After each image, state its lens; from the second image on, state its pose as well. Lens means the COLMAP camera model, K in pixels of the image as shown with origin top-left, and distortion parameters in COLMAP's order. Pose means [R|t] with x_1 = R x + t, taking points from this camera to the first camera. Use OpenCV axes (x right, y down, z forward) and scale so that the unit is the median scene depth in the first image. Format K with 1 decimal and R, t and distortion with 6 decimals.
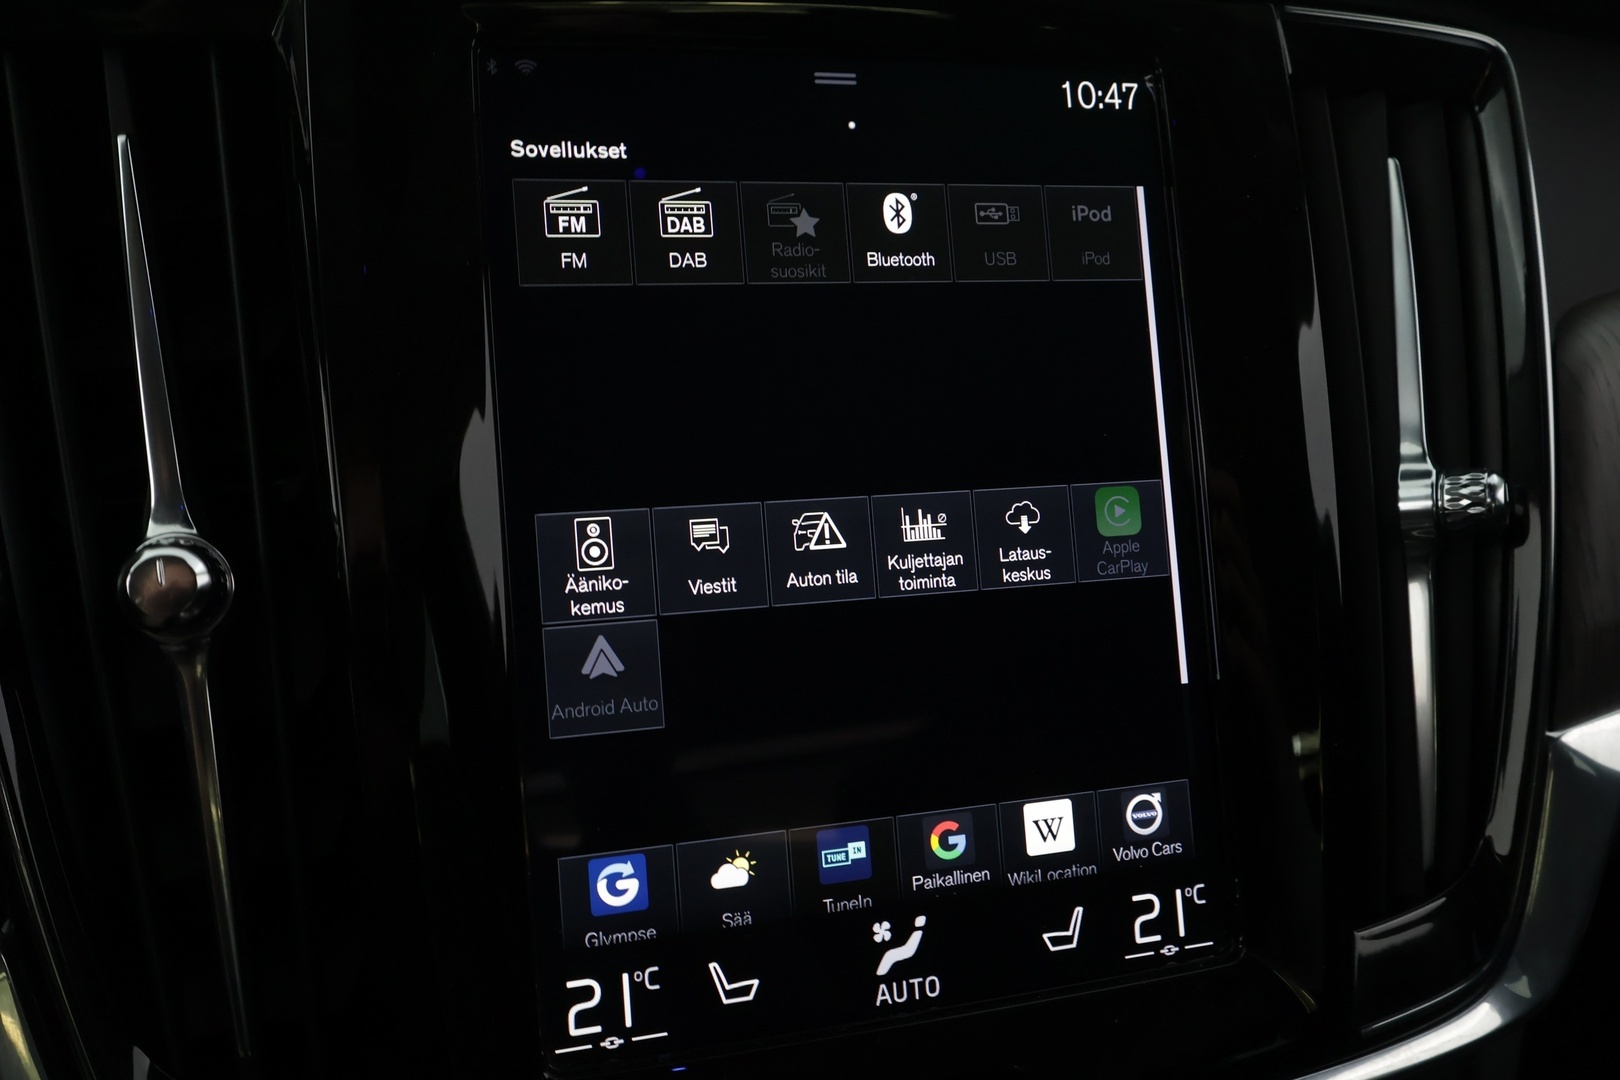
lens RADIAL K [[1302.9, 0, 810.0], [0, 1302.9, 540.0], [0, 0, 1]] dist [0.005607, -0.003436]
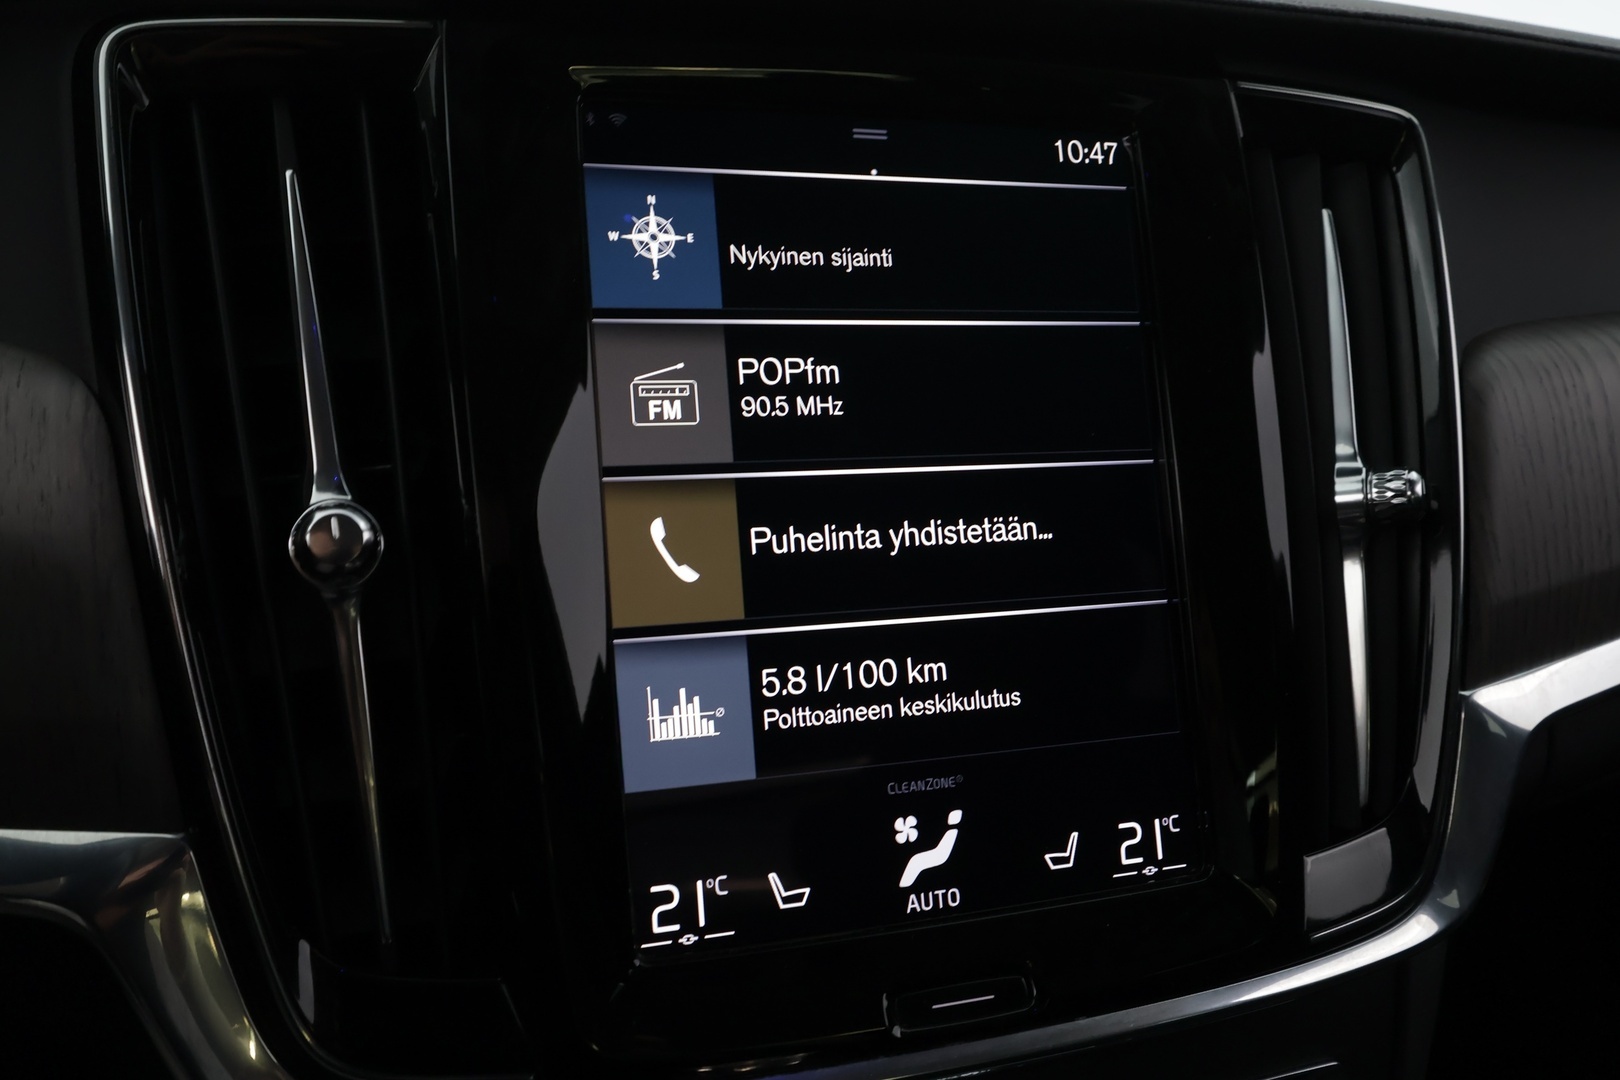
lens RADIAL K [[1302.9, 0, 810.0], [0, 1302.9, 540.0], [0, 0, 1]] dist [0.005607, -0.003436]
pose [[0.998809, 0.004350, 0.048588, -0.086981], [-0.002508, 0.999278, -0.037912, 0.060013], [-0.048718, 0.037745, 0.998099, -0.166464]]
